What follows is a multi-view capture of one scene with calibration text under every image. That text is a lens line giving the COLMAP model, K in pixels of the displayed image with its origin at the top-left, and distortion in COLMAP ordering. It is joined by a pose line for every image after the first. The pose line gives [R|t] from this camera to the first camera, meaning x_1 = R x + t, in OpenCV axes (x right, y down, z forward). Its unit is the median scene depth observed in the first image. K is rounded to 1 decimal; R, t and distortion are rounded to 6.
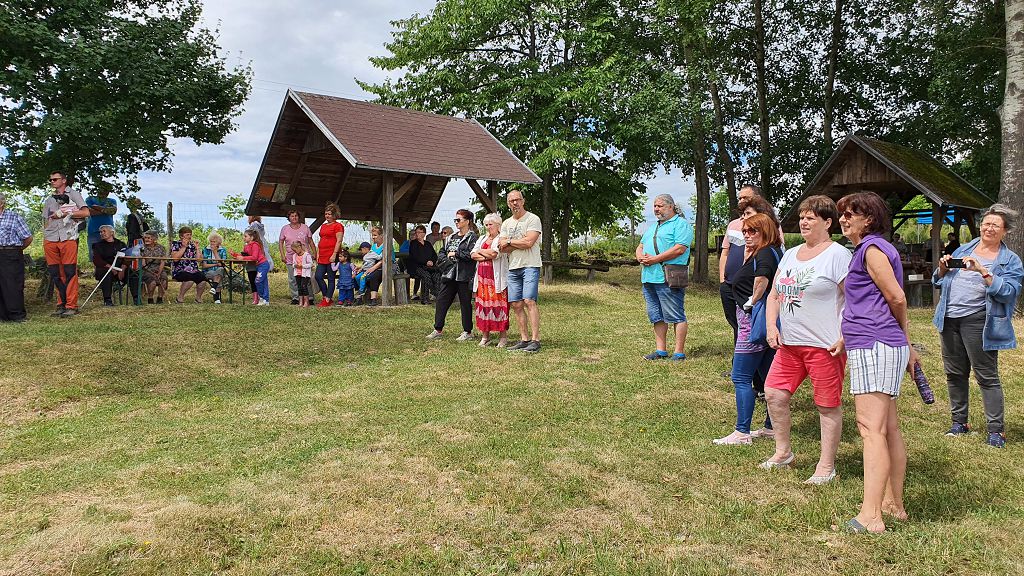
lens RADIAL K [[829.7, 0, 512.0], [0, 829.7, 288.0], [0, 0, 1]] dist [0.100163, -0.132193]
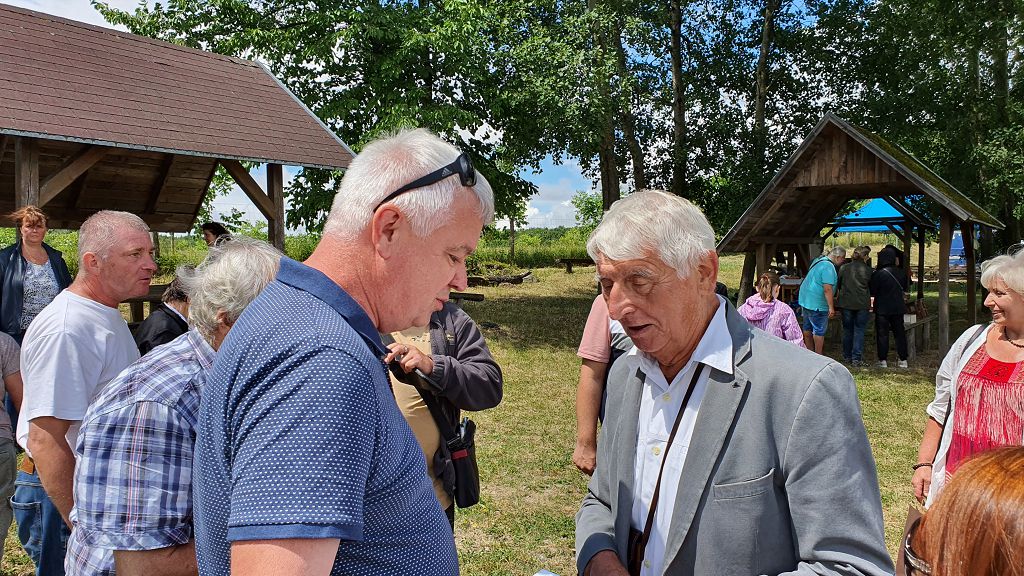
lens RADIAL K [[829.7, 0, 512.0], [0, 829.7, 288.0], [0, 0, 1]] dist [0.100163, -0.132193]
pose [[0.989122, 0.005811, 0.146984, 0.031366], [-0.007262, 0.999930, 0.009333, -0.031123], [-0.146919, -0.010299, 0.989095, 0.249021]]
